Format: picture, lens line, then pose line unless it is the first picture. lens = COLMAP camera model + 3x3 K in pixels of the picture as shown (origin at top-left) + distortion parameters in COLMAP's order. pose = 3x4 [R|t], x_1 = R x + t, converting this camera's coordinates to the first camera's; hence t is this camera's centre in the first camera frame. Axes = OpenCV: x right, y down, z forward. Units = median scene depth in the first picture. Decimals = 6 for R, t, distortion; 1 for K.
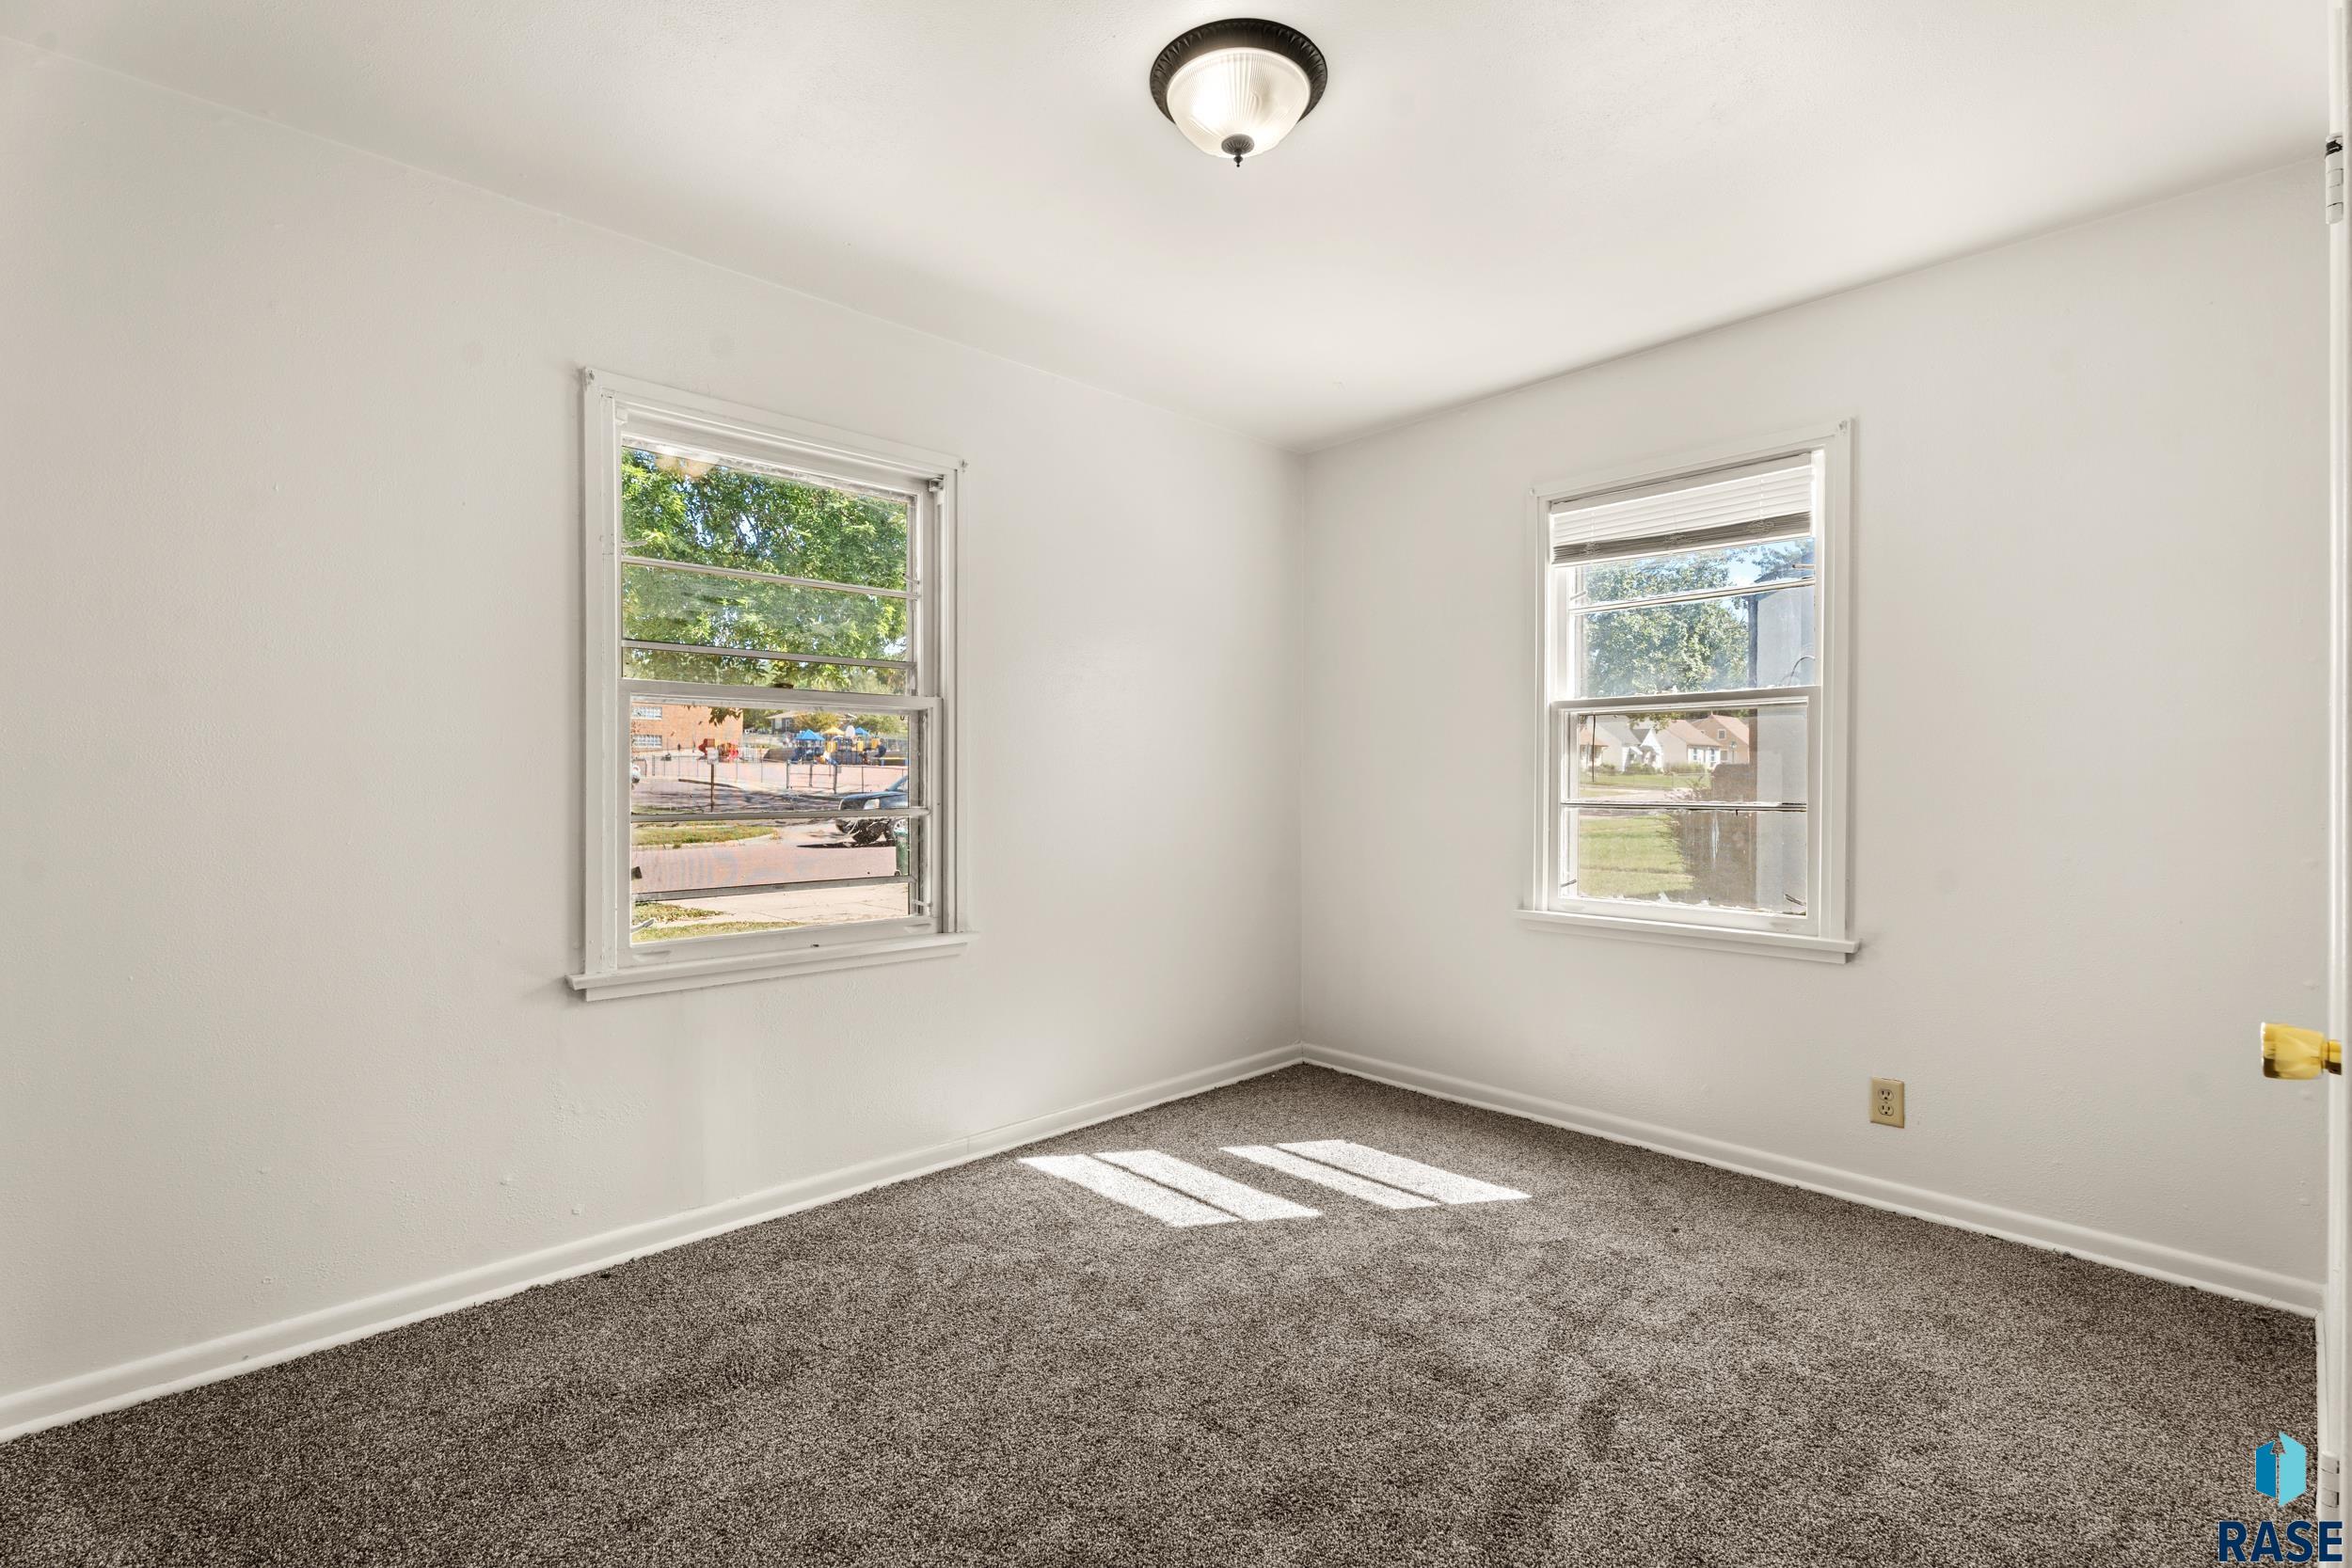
lens RADIAL K [[1043.6, 0, 1162.3], [0, 1043.6, 791.0], [0, 0, 1]] dist [0.002559, -0.000542]
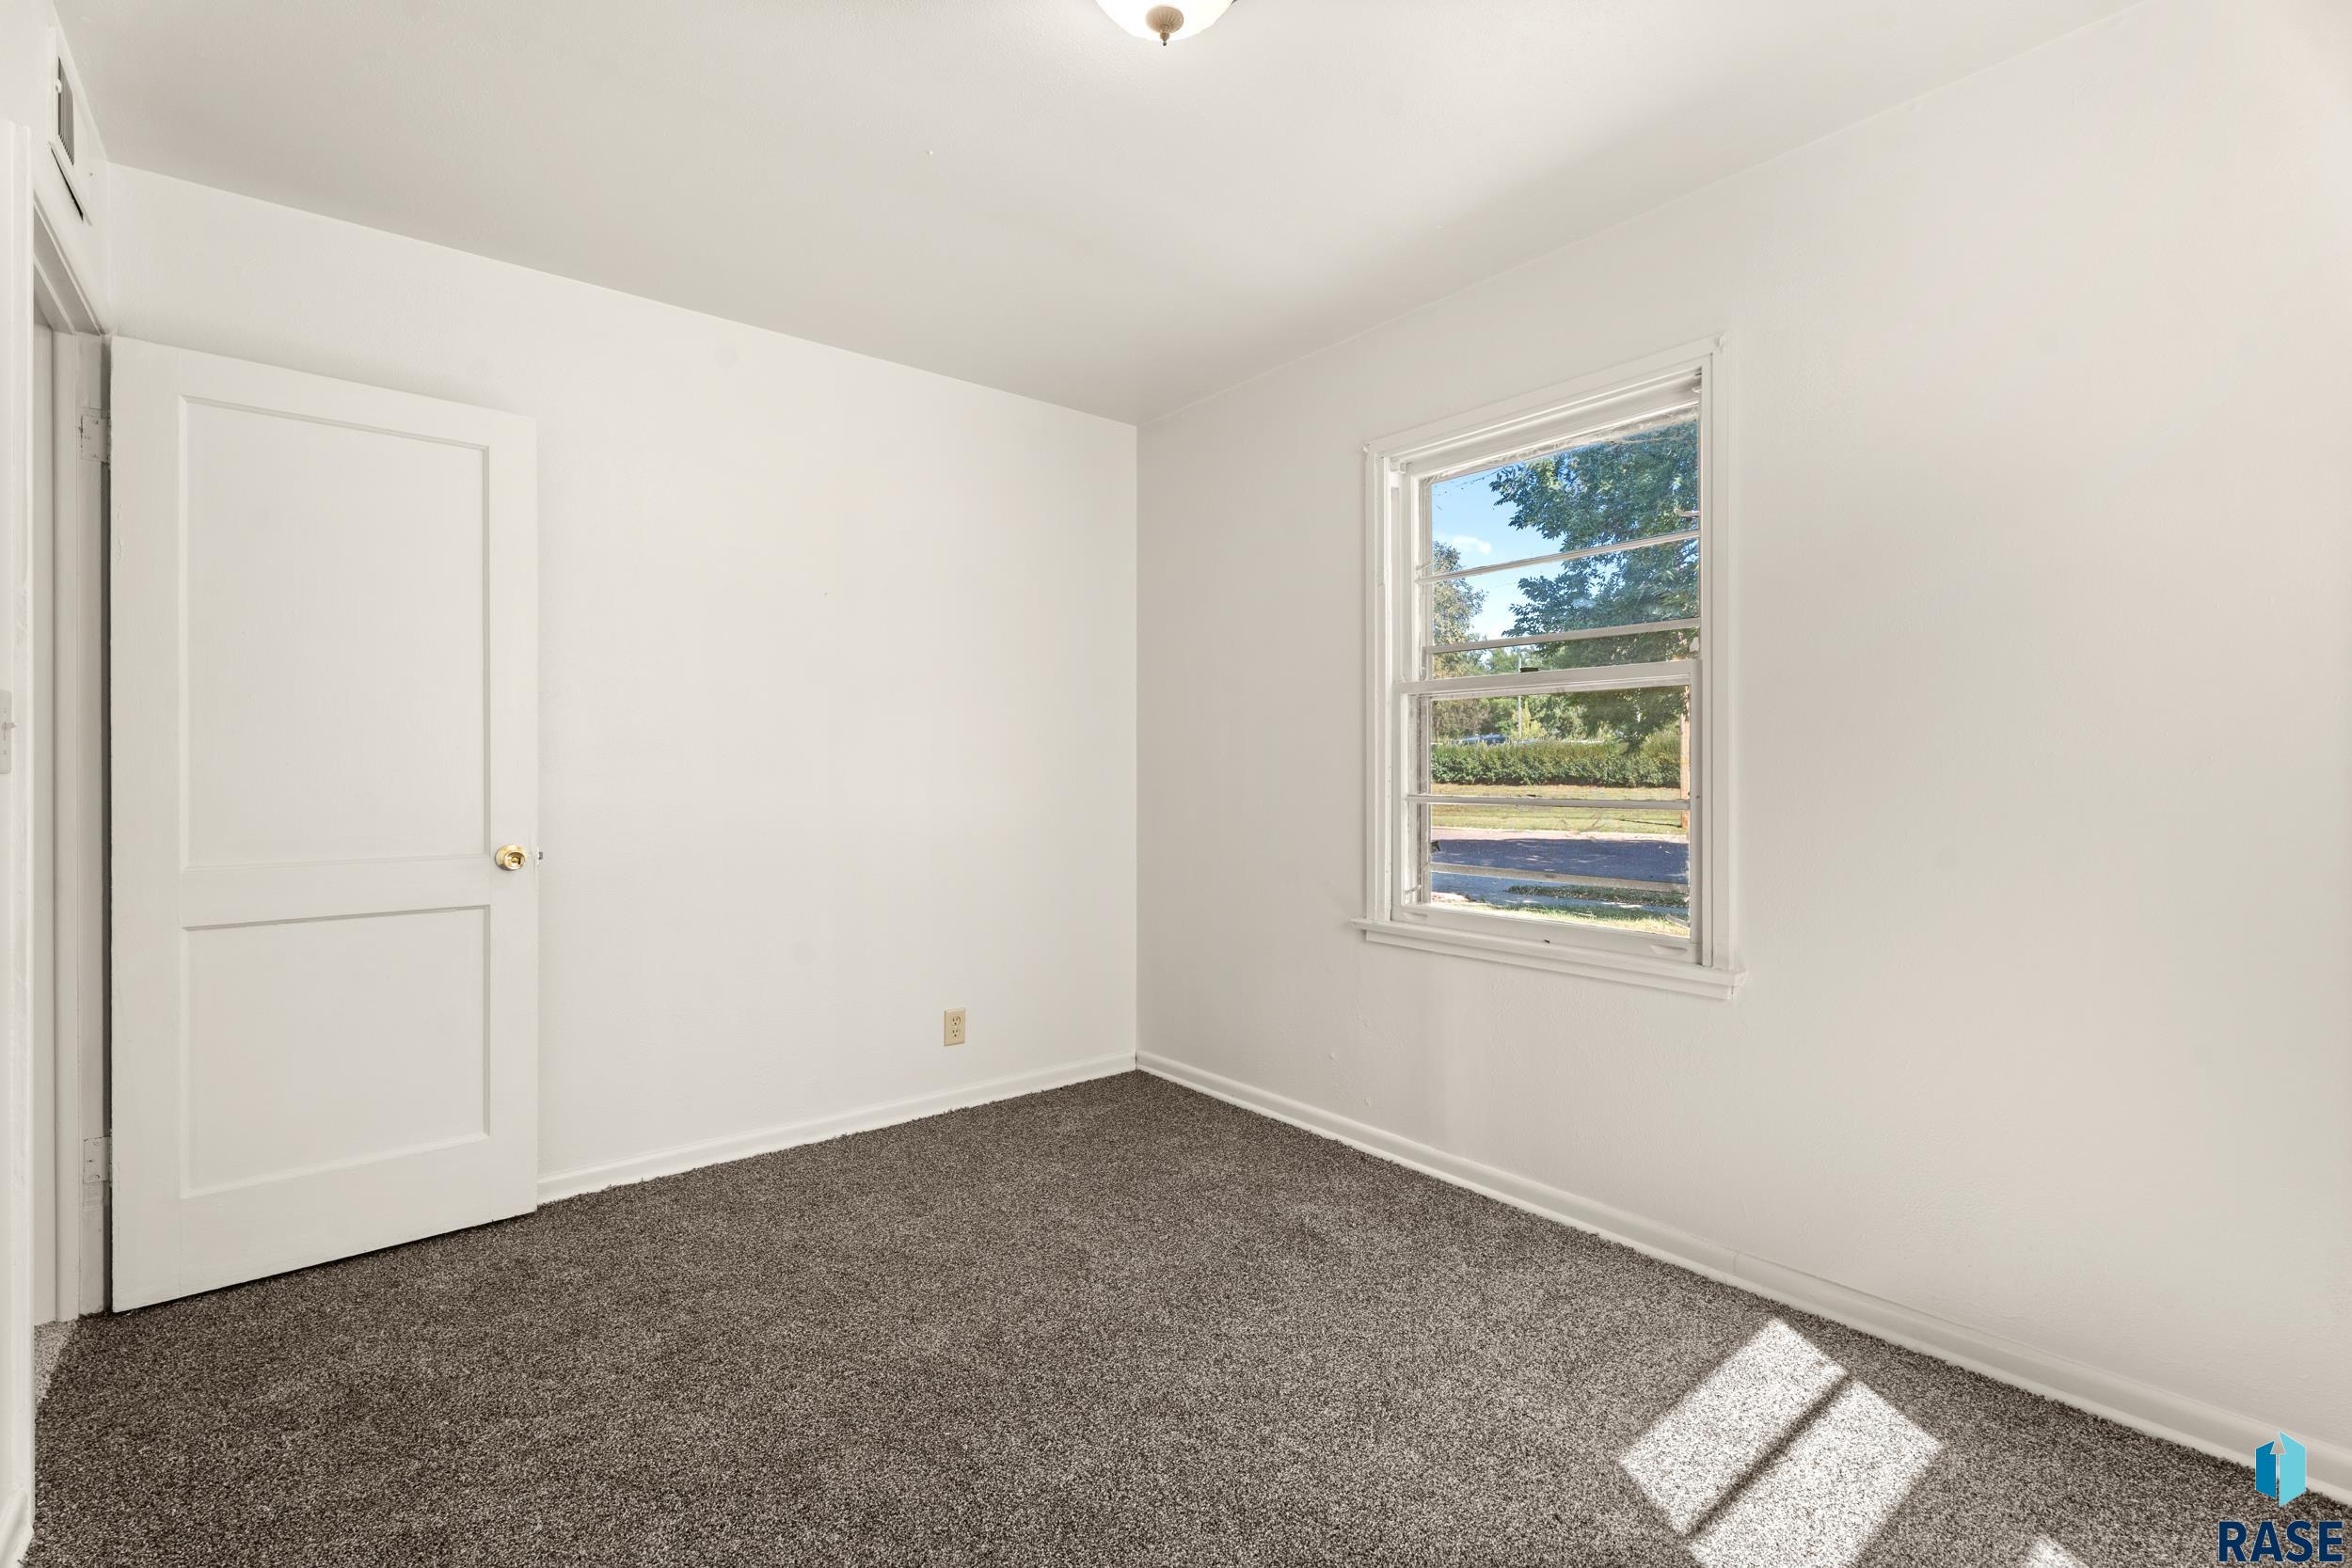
lens RADIAL K [[1043.6, 0, 1169.9], [0, 1043.6, 773.5], [0, 0, 1]] dist [0.002559, -0.000542]
pose [[-0.062227, 0.003822, -0.998055, 0.618531], [-0.008474, 0.999955, 0.004358, -0.004601], [0.998026, 0.008729, -0.062192, 0.702471]]
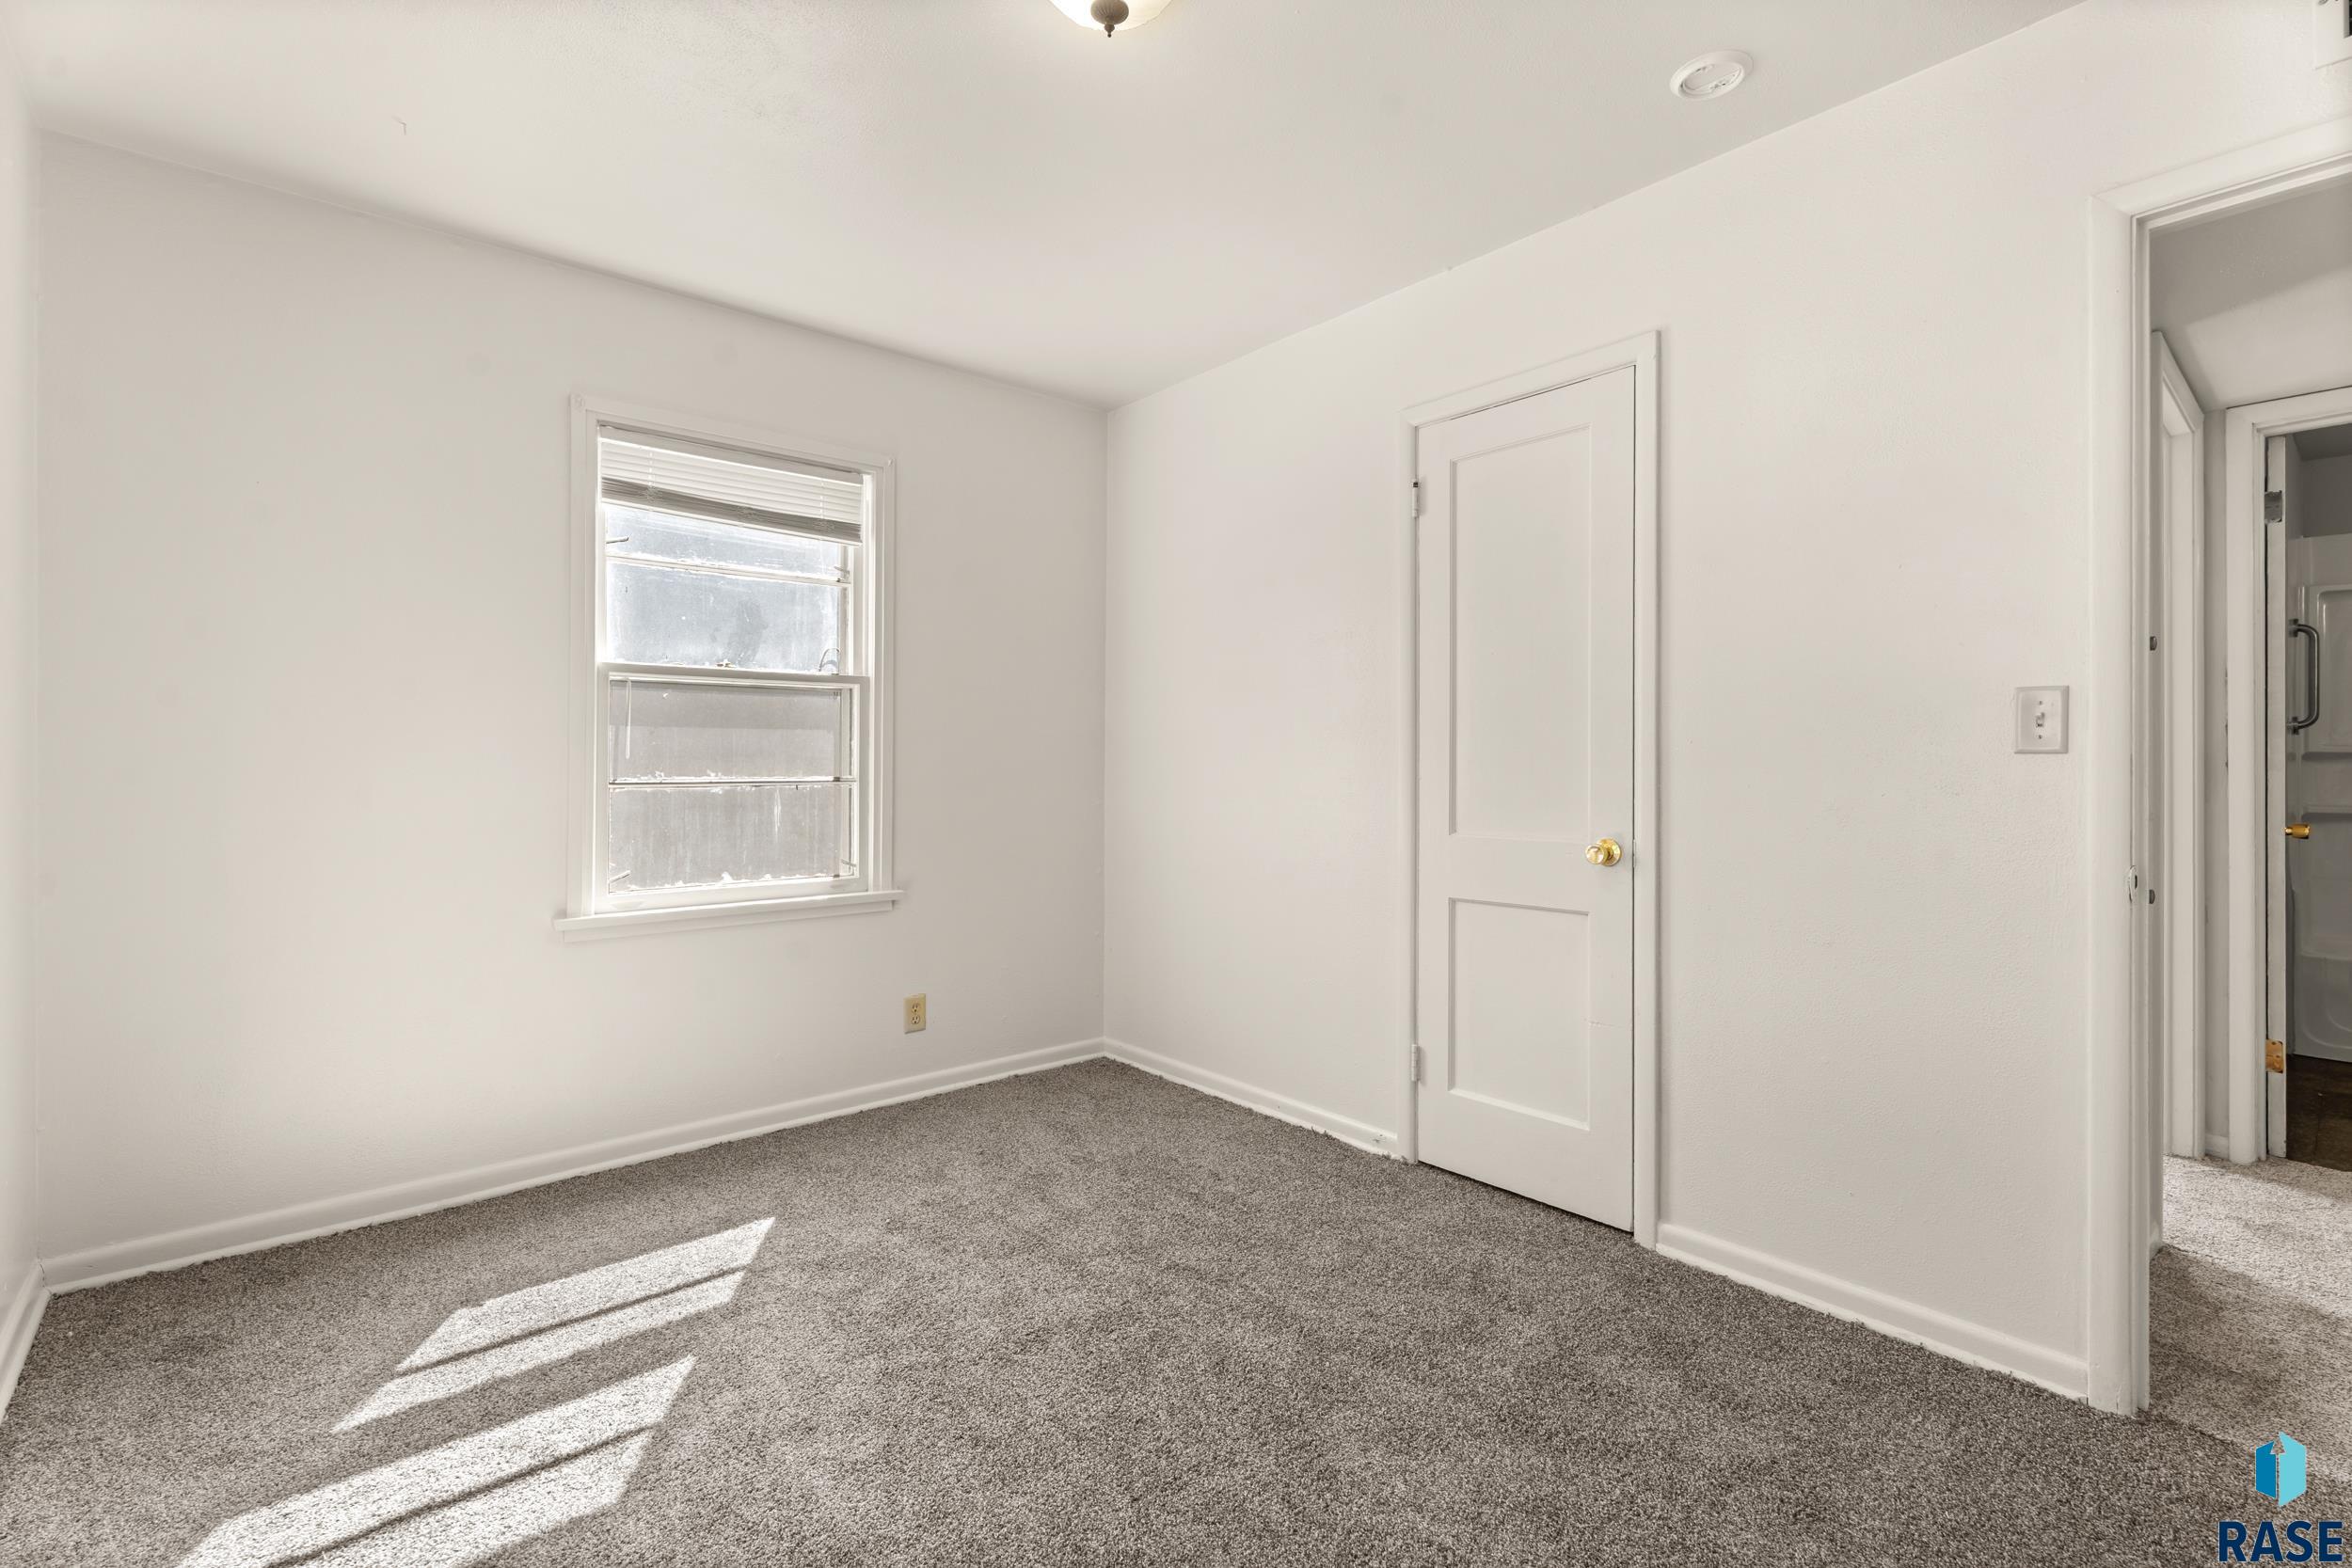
lens RADIAL K [[1043.6, 0, 1173.9], [0, 1043.6, 766.3], [0, 0, 1]] dist [0.002559, -0.000542]
pose [[0.047894, -0.004240, 0.998843, -0.499996], [0.011671, 0.999925, 0.003685, 0.000026], [-0.998784, 0.011481, 0.047940, 0.575669]]
